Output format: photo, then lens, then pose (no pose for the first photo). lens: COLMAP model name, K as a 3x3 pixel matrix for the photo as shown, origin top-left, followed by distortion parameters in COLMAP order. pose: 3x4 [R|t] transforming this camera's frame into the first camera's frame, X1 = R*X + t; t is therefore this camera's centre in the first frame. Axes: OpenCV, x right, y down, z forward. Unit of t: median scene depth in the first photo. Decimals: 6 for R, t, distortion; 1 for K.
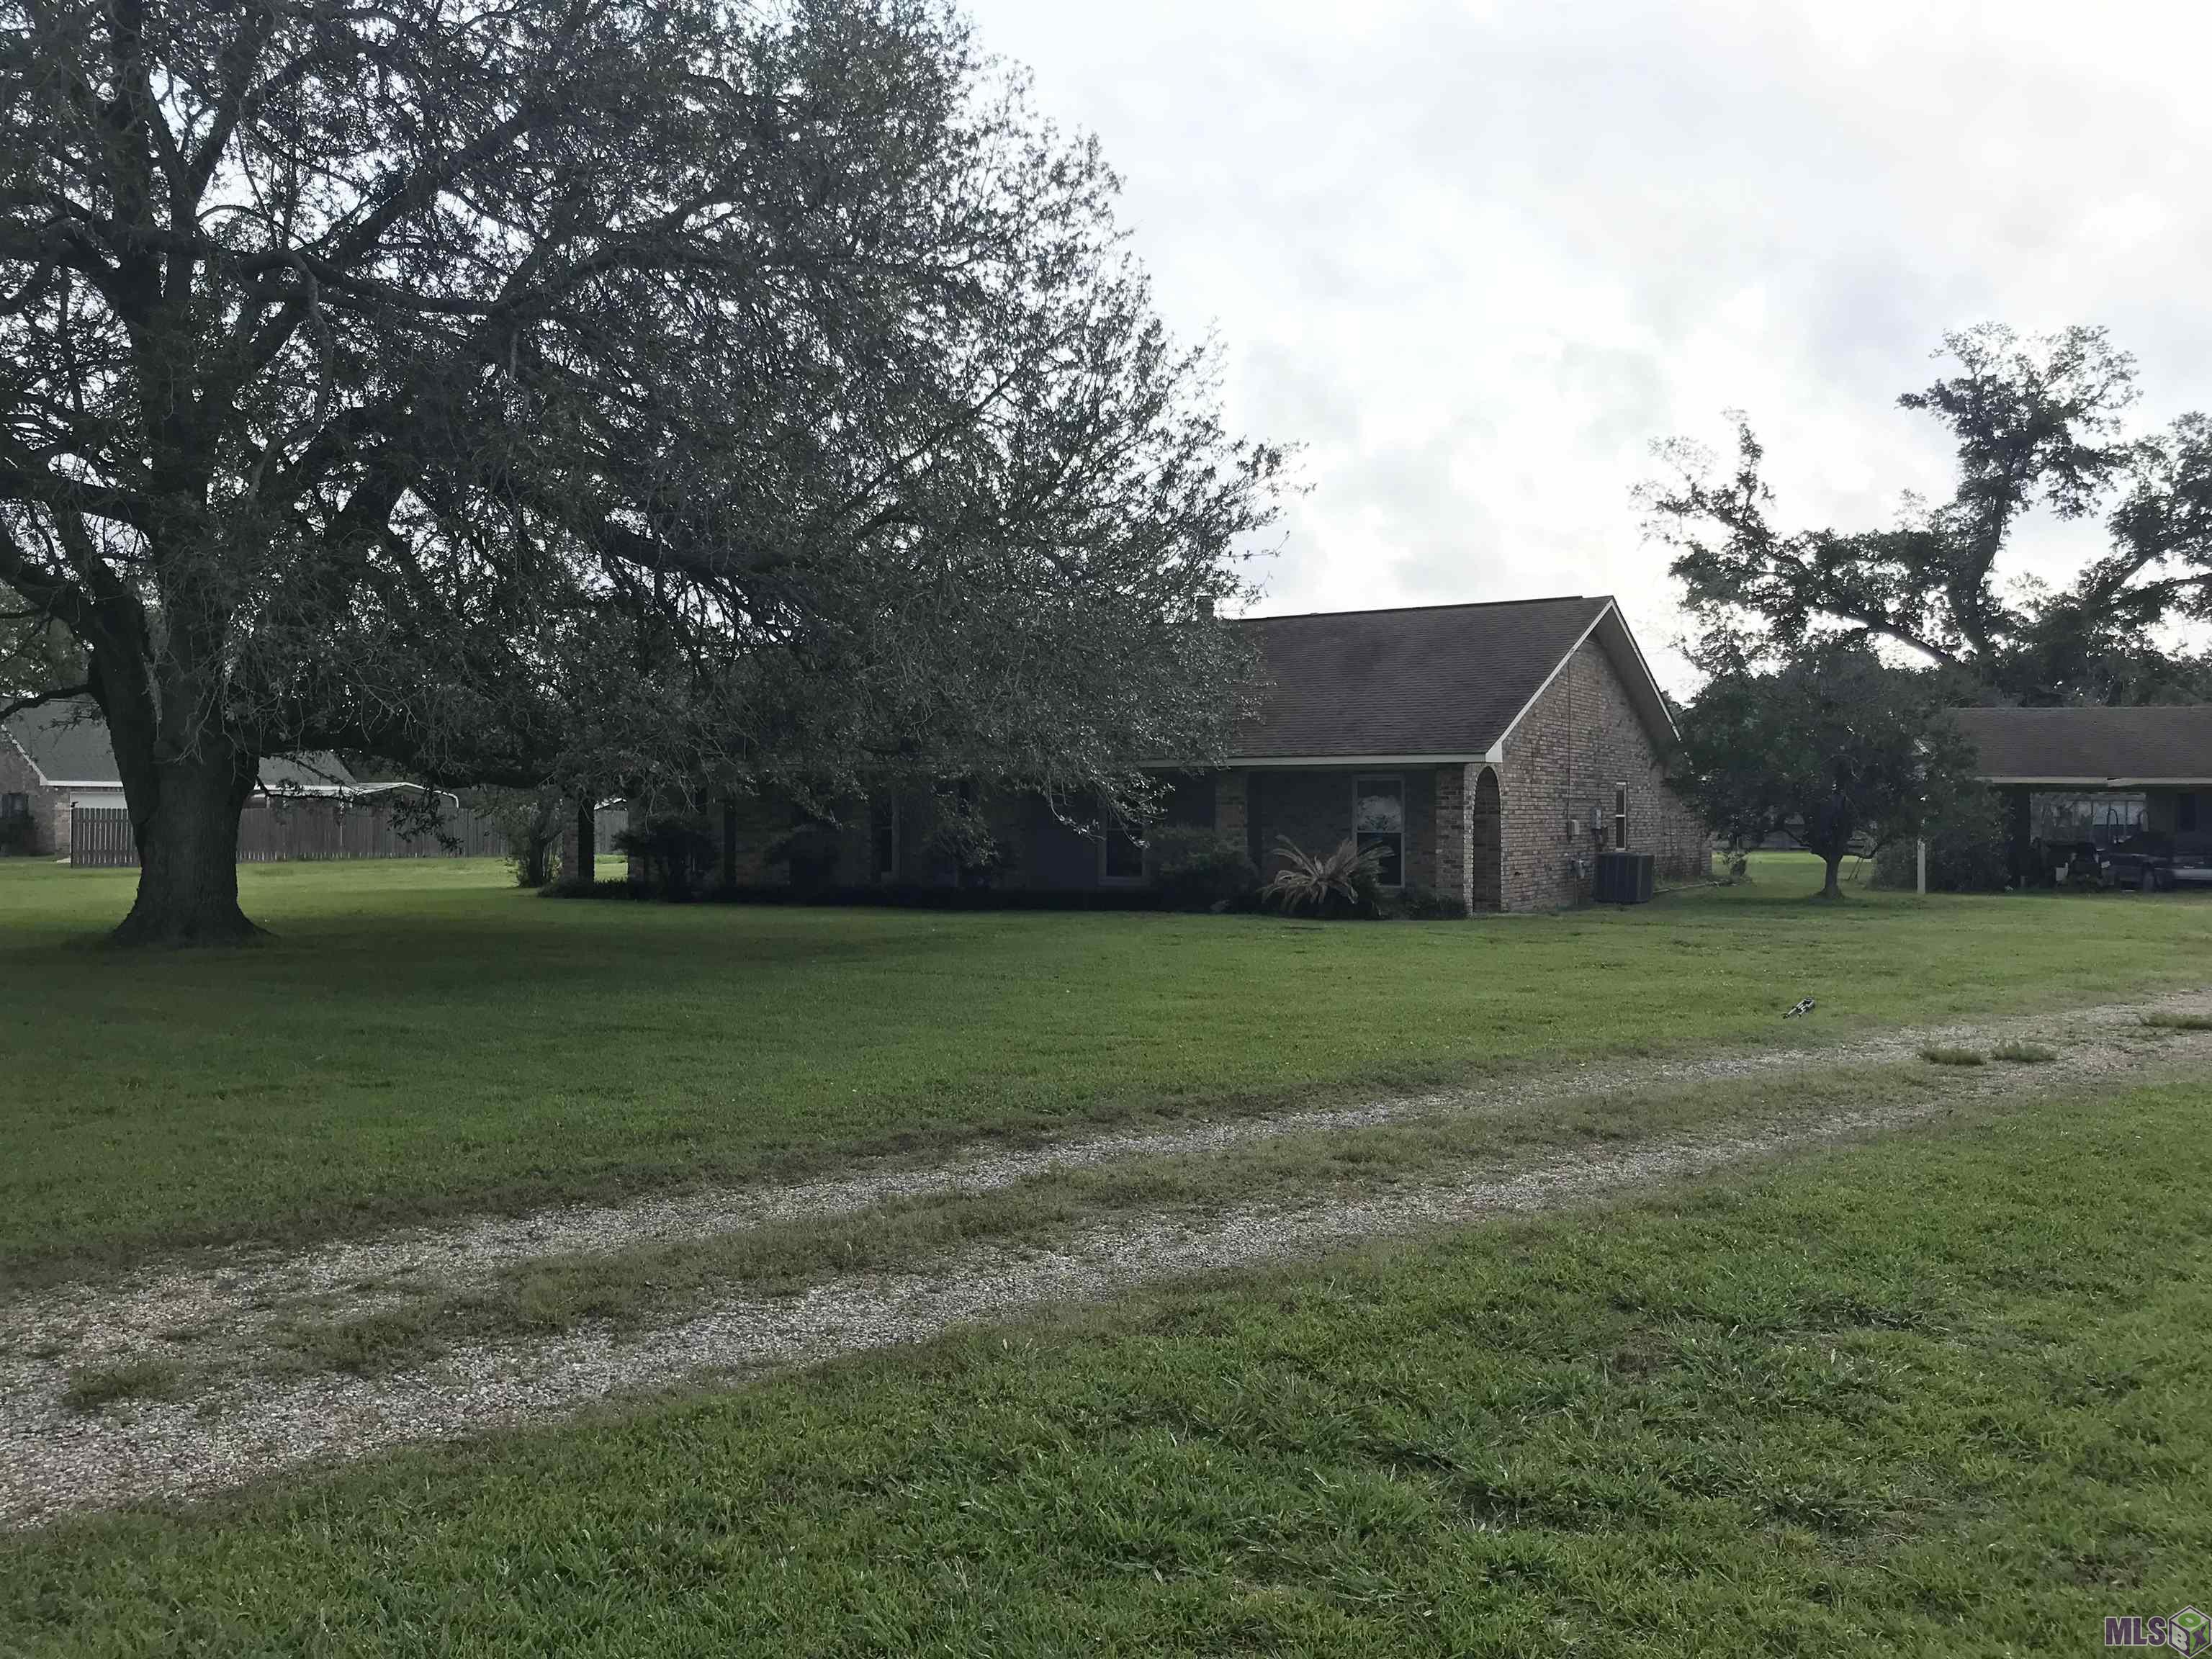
lens RADIAL K [[1804.6, 0, 1097.9], [0, 1804.6, 835.7], [0, 0, 1]] dist [-0.005147, -0.006747]
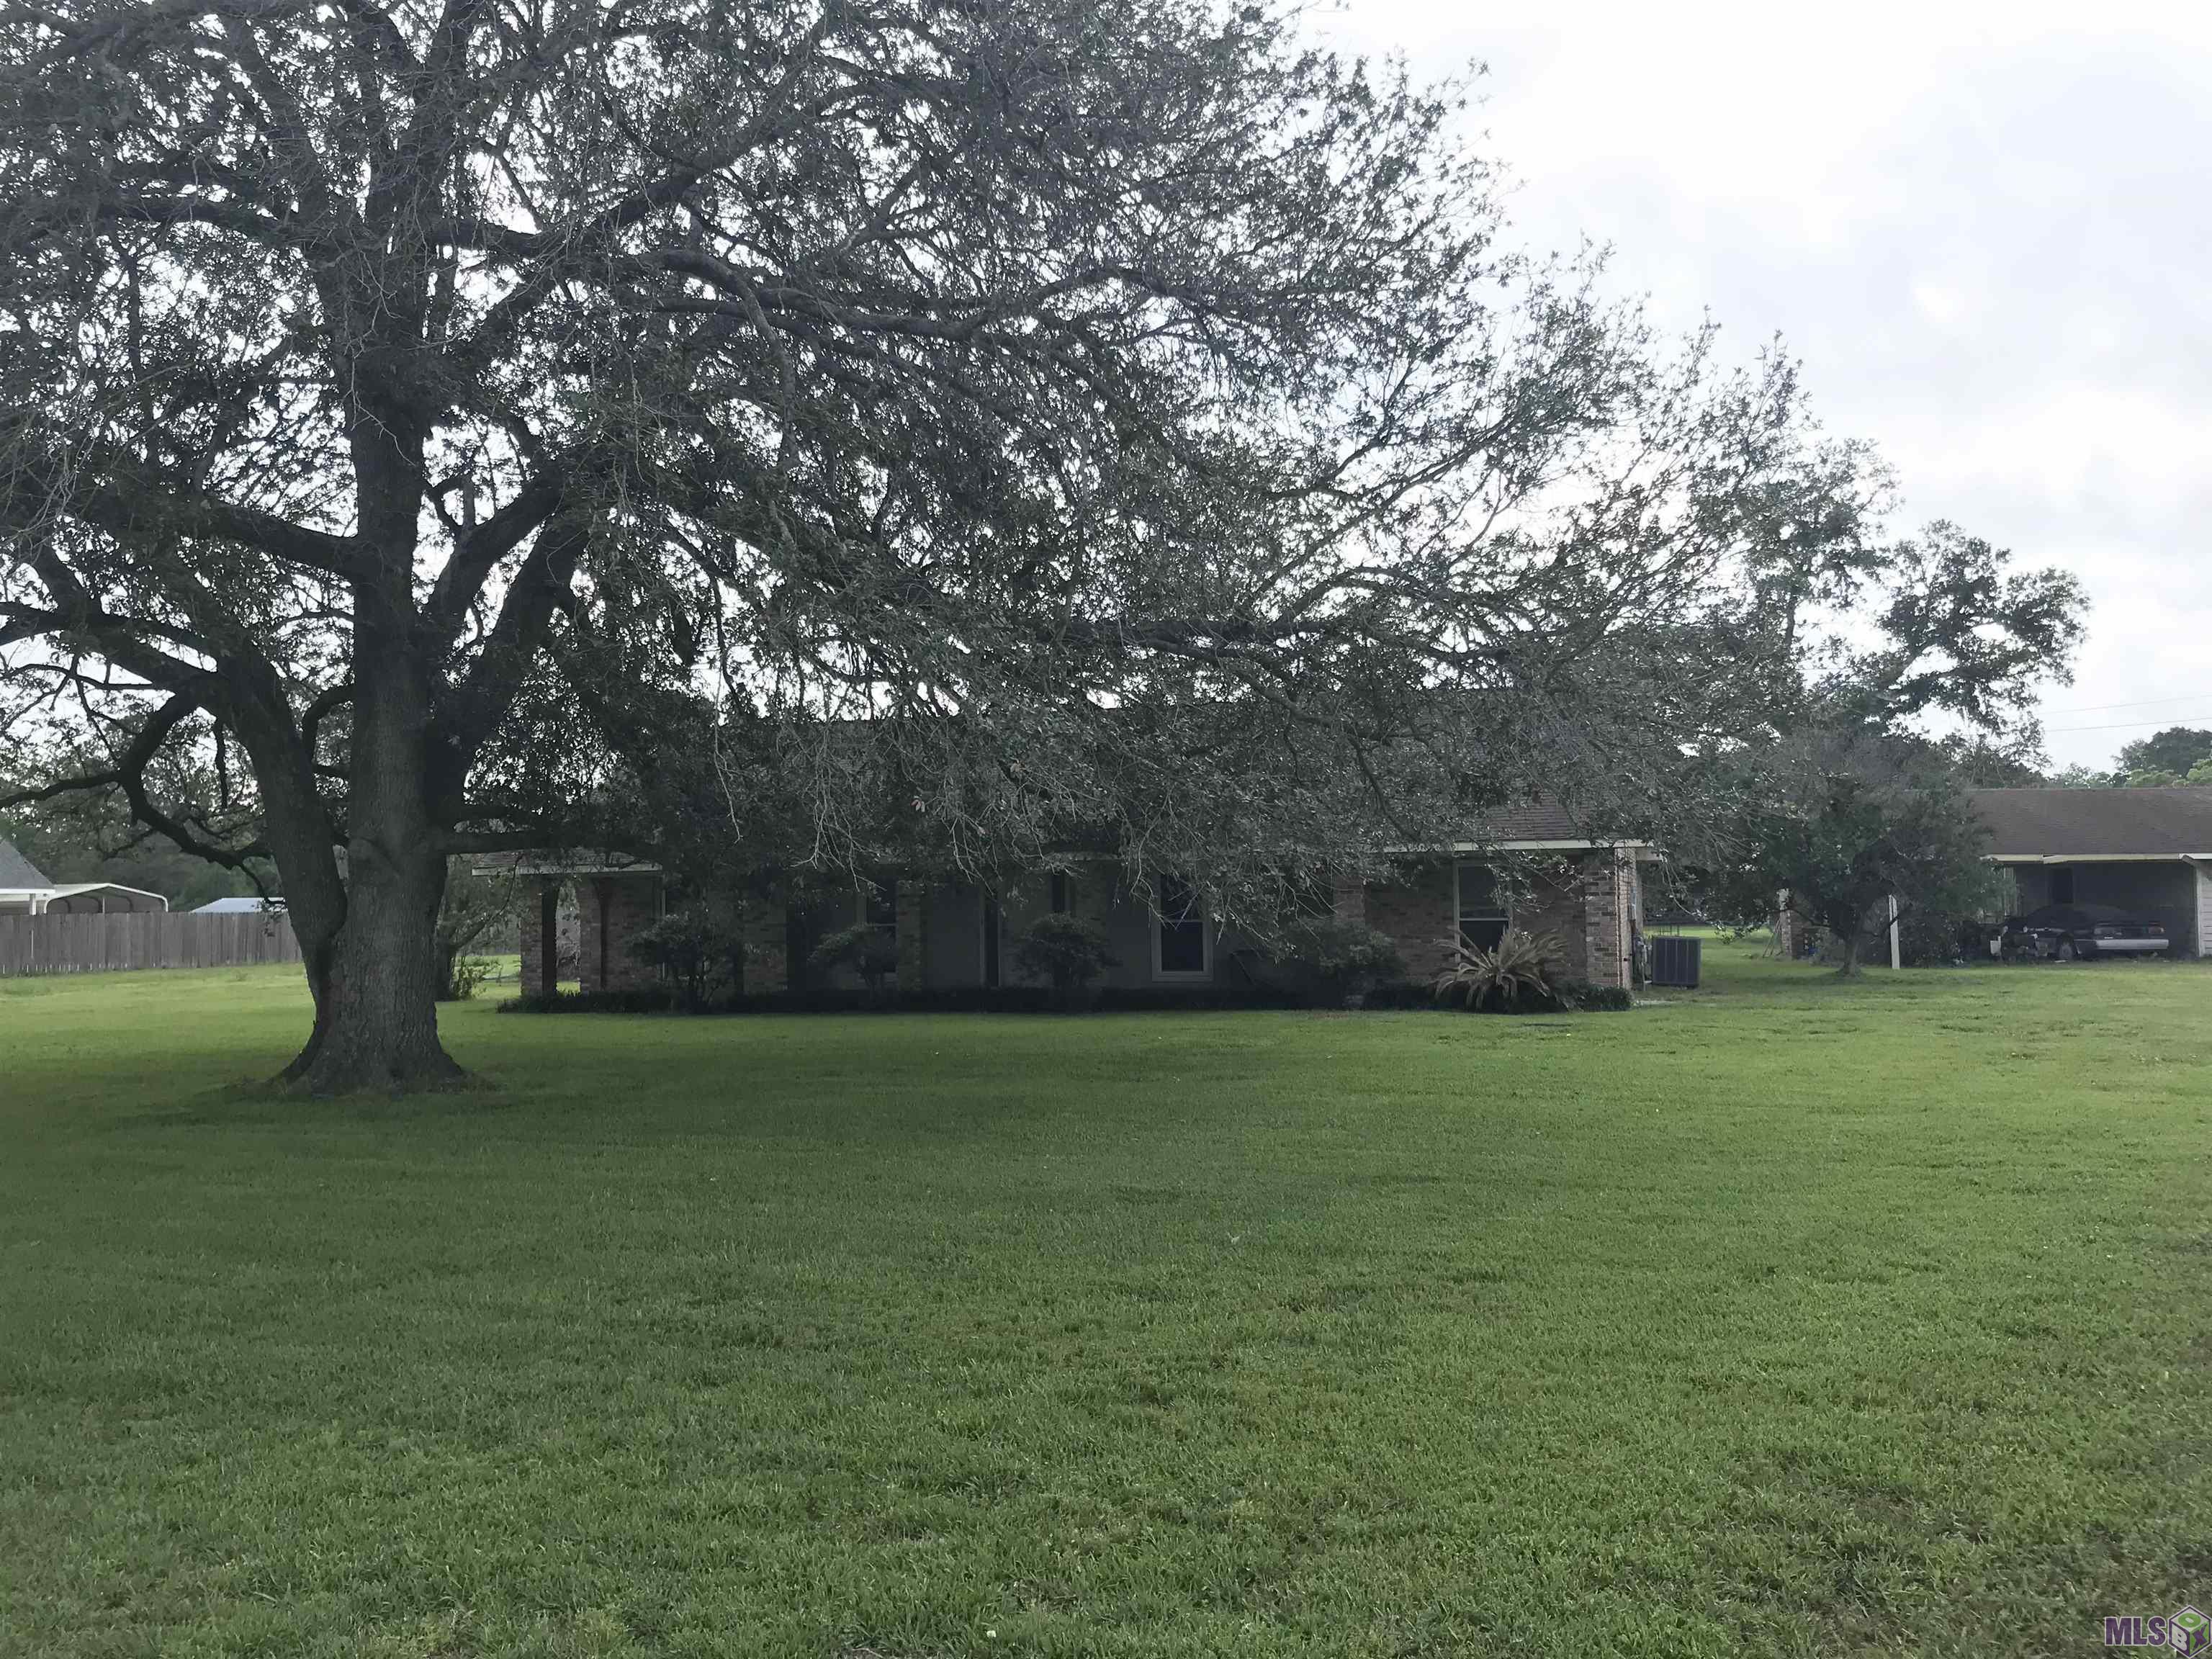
lens RADIAL K [[1804.6, 0, 1107.2], [0, 1804.6, 825.4], [0, 0, 1]] dist [-0.005147, -0.006747]
pose [[0.973580, -0.006862, 0.228244, -0.210126], [0.019318, 0.998440, -0.052385, -0.004412], [-0.227529, 0.055410, 0.972194, 0.095961]]
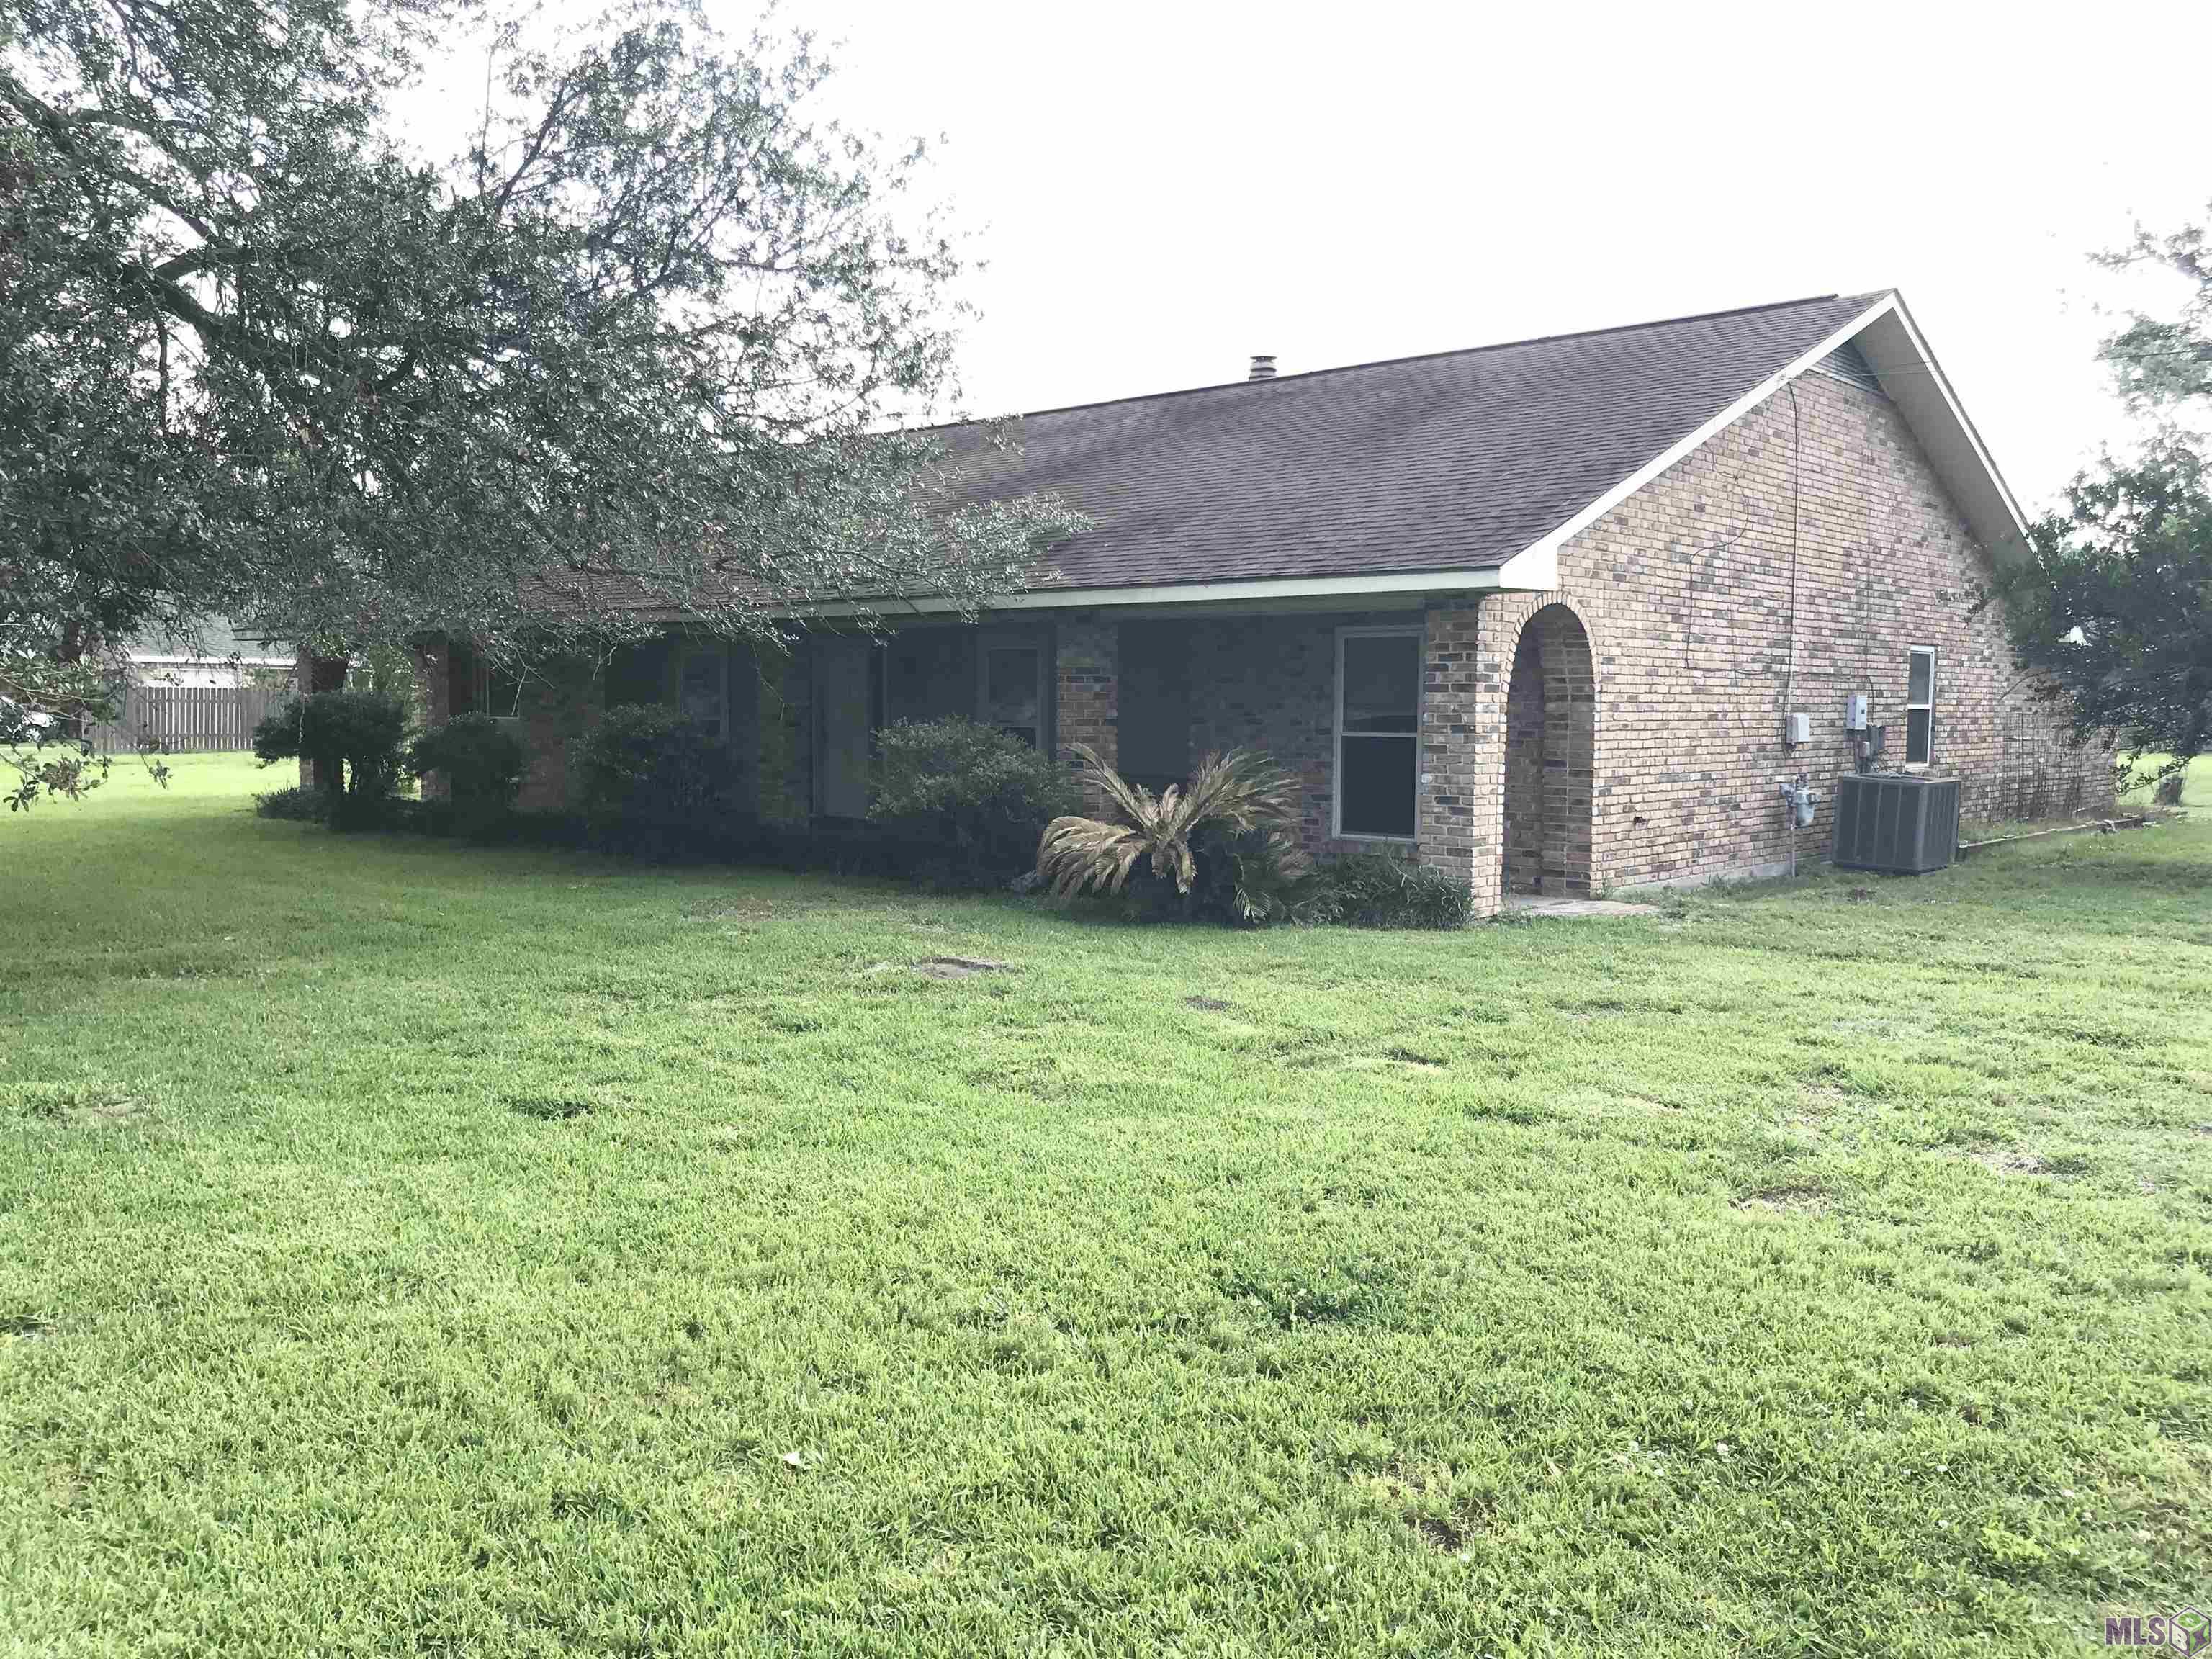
lens RADIAL K [[1804.6, 0, 1113.2], [0, 1804.6, 825.7], [0, 0, 1]] dist [-0.005147, -0.006747]
pose [[0.977140, 0.013760, -0.212149, 0.158733], [-0.002335, 0.998538, 0.054010, -0.003534], [0.212582, -0.052280, 0.975744, 0.385822]]
